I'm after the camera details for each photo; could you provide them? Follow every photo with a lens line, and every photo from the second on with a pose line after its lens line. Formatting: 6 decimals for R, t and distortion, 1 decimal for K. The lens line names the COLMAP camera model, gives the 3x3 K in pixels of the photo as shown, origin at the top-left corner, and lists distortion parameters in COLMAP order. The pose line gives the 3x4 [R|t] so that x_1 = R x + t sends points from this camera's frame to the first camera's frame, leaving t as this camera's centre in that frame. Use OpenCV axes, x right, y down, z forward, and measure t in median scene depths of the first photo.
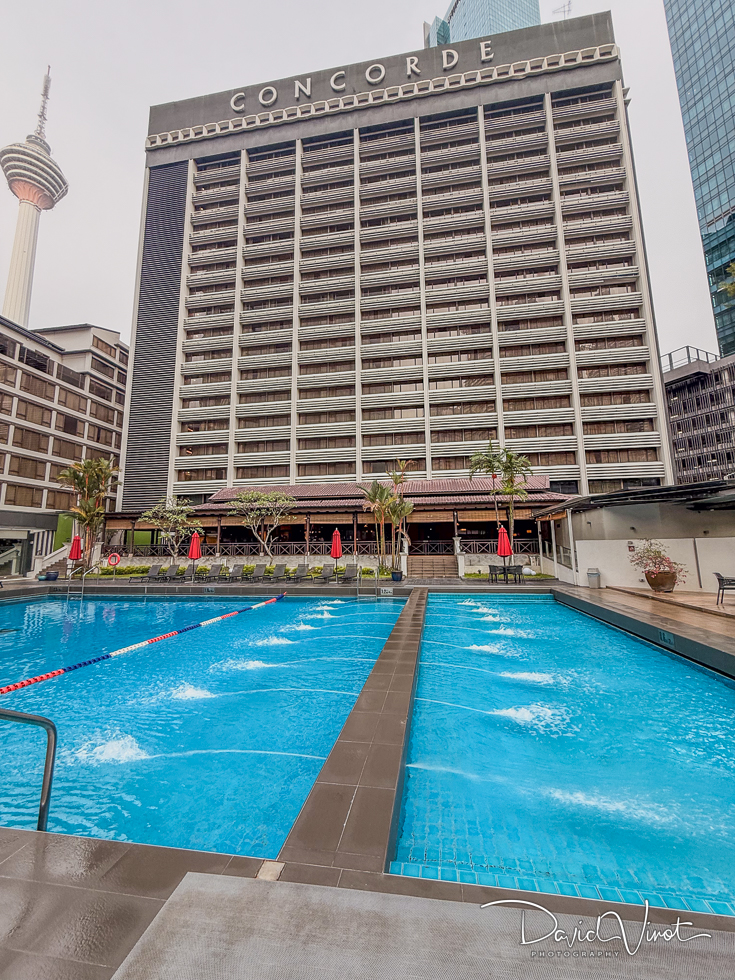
lens RADIAL K [[387.7, 0, 367.5], [0, 387.7, 490.0], [0, 0, 1]] dist [0.002204, 0.000514]
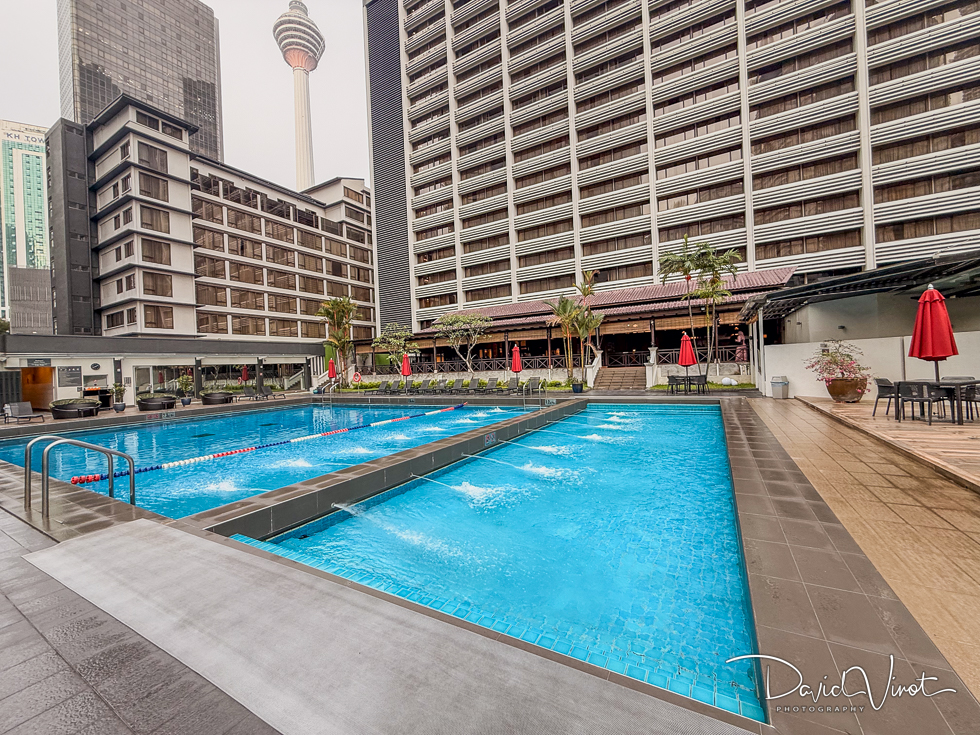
lens RADIAL K [[388.0, 0, 490.0], [0, 388.0, 367.5], [0, 0, 1]] dist [0.000685, -0.000244]
pose [[0.937472, -0.028109, -0.346923, 0.106125], [0.083455, 0.985811, 0.145643, -0.000333], [0.337907, -0.165489, 0.926516, -0.010749]]
